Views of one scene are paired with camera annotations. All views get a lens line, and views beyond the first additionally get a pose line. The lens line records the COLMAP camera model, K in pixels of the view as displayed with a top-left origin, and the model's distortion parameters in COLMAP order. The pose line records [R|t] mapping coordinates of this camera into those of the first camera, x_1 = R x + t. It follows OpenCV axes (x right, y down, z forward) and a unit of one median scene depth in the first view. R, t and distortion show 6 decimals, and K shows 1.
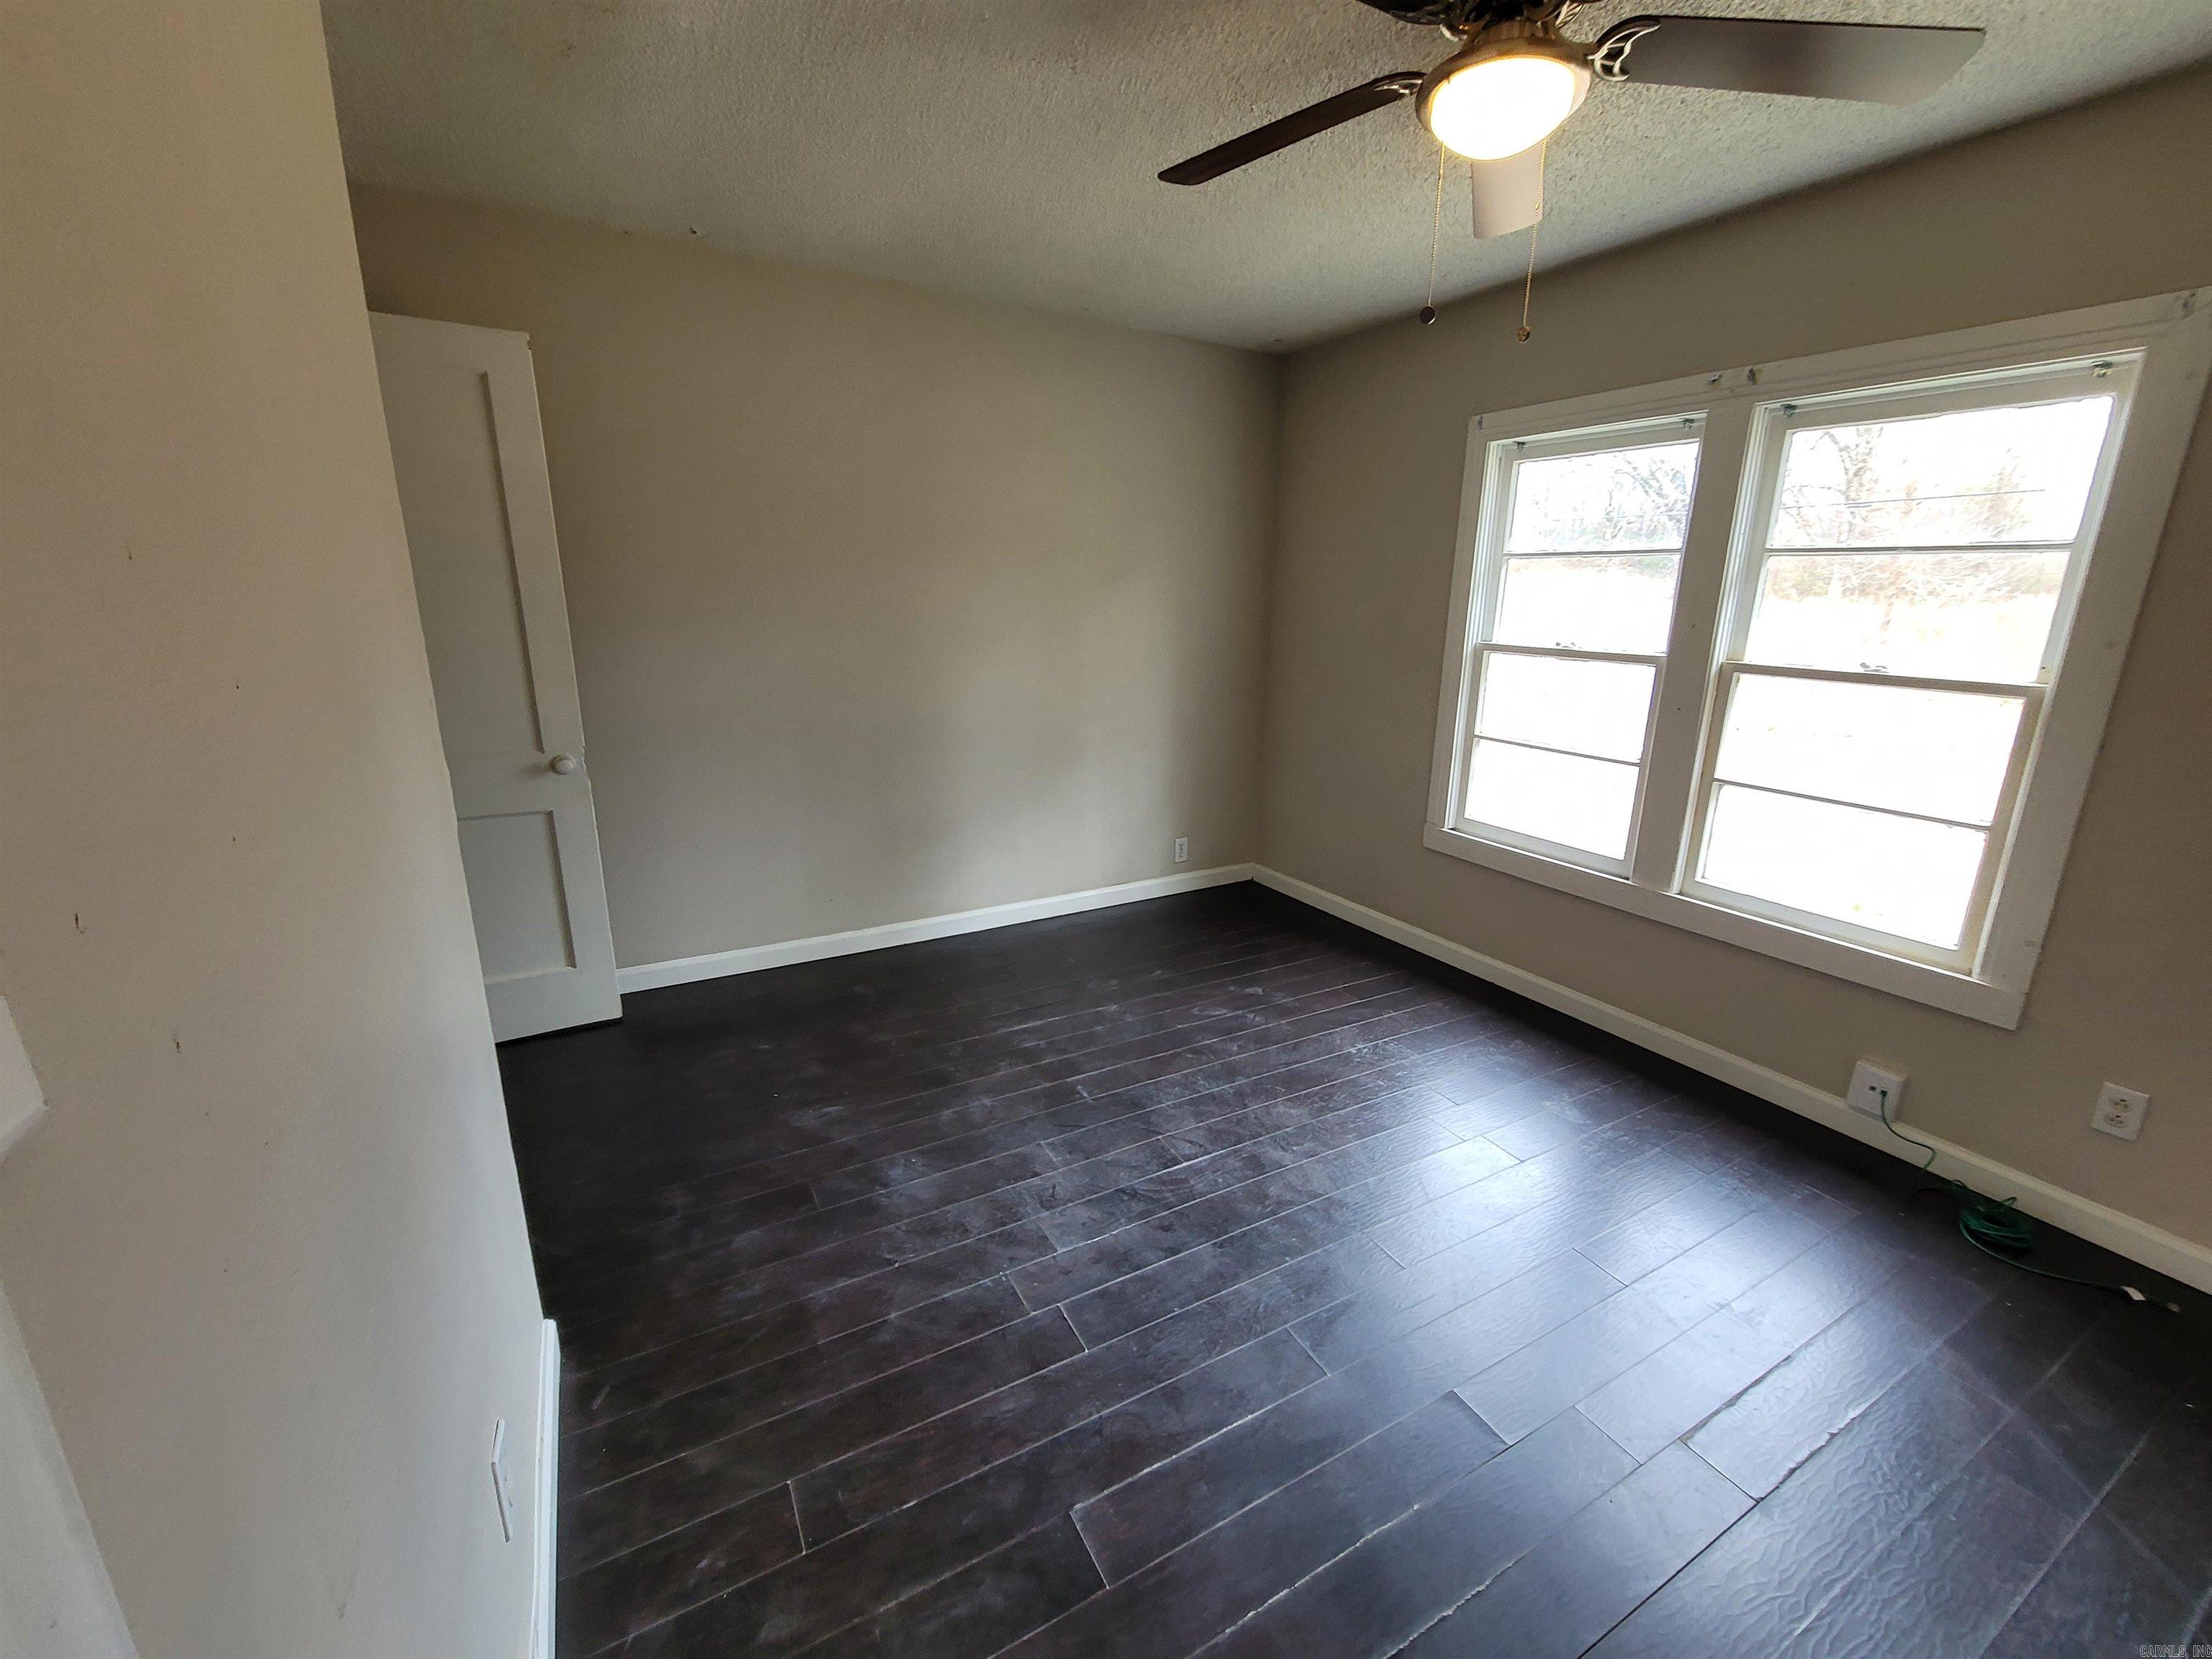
lens RADIAL K [[909.0, 0, 1121.0], [0, 909.0, 840.1], [0, 0, 1]] dist [-0.000336, -0.001421]
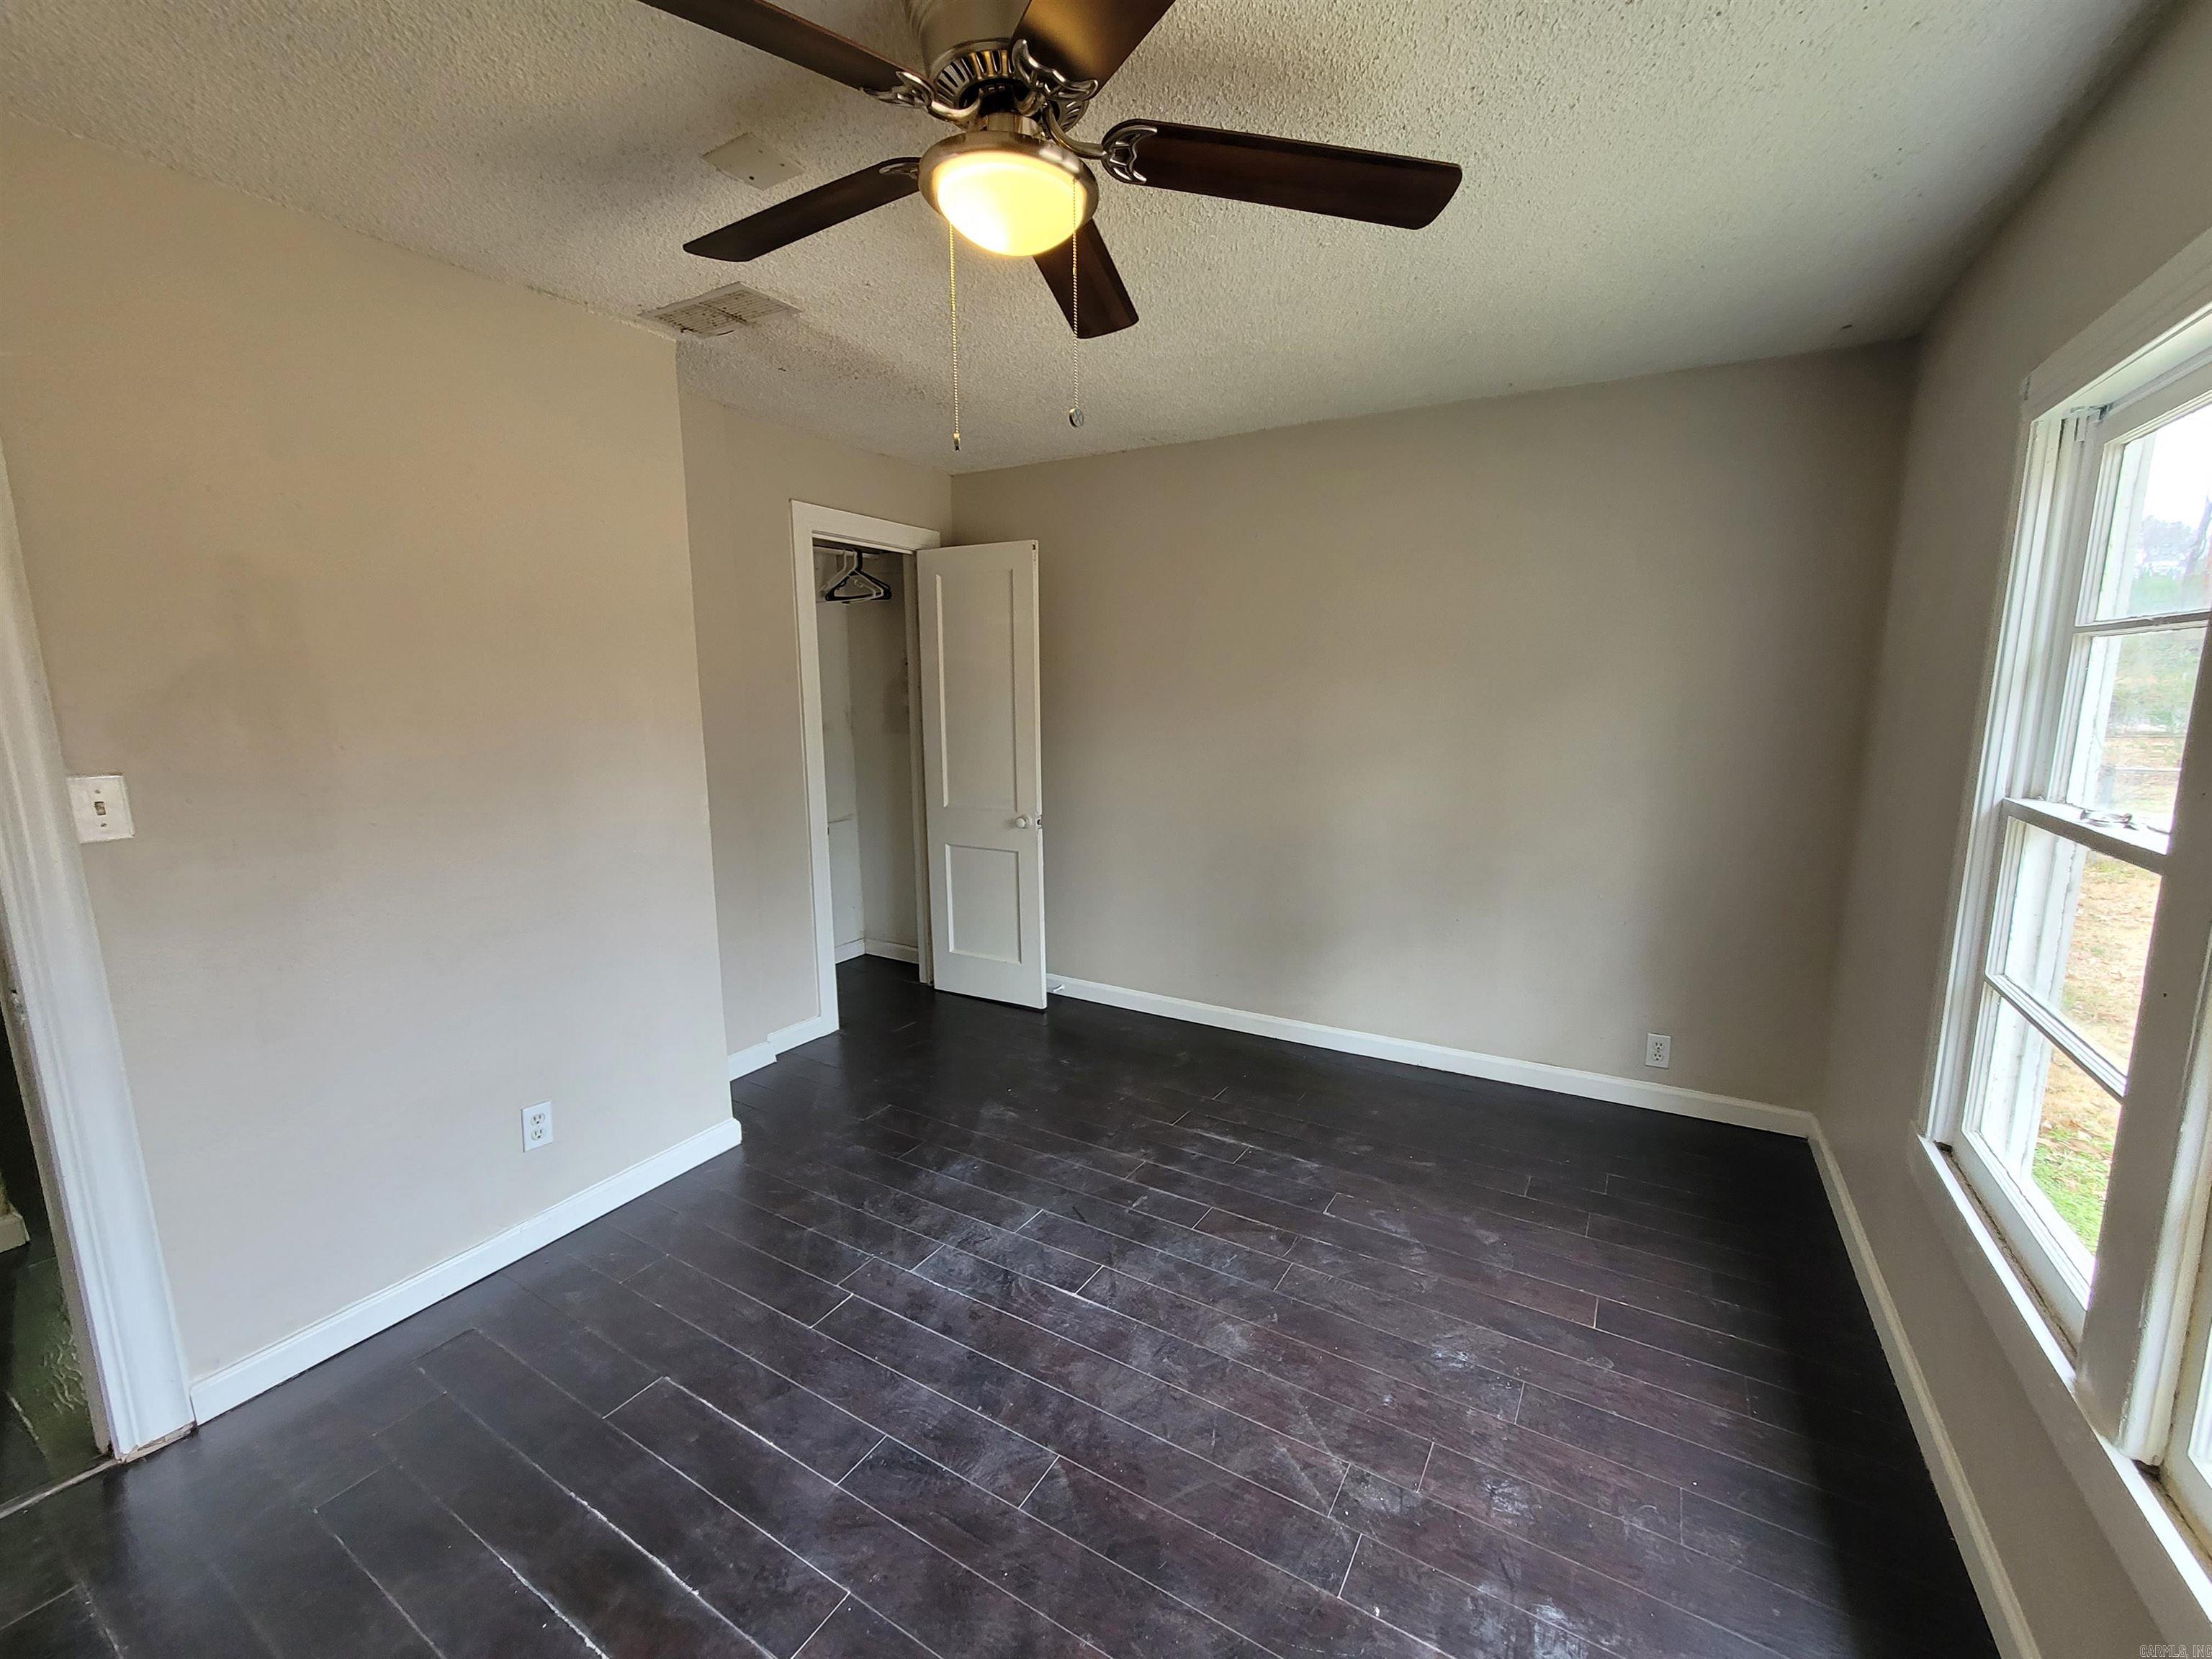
lens RADIAL K [[909.0, 0, 1121.0], [0, 909.0, 840.1], [0, 0, 1]] dist [-0.000336, -0.001421]
pose [[0.493782, 0.127924, -0.860125, 0.765995], [-0.216504, 0.976059, 0.020876, -0.126230], [0.842203, 0.175912, 0.509656, 0.421294]]
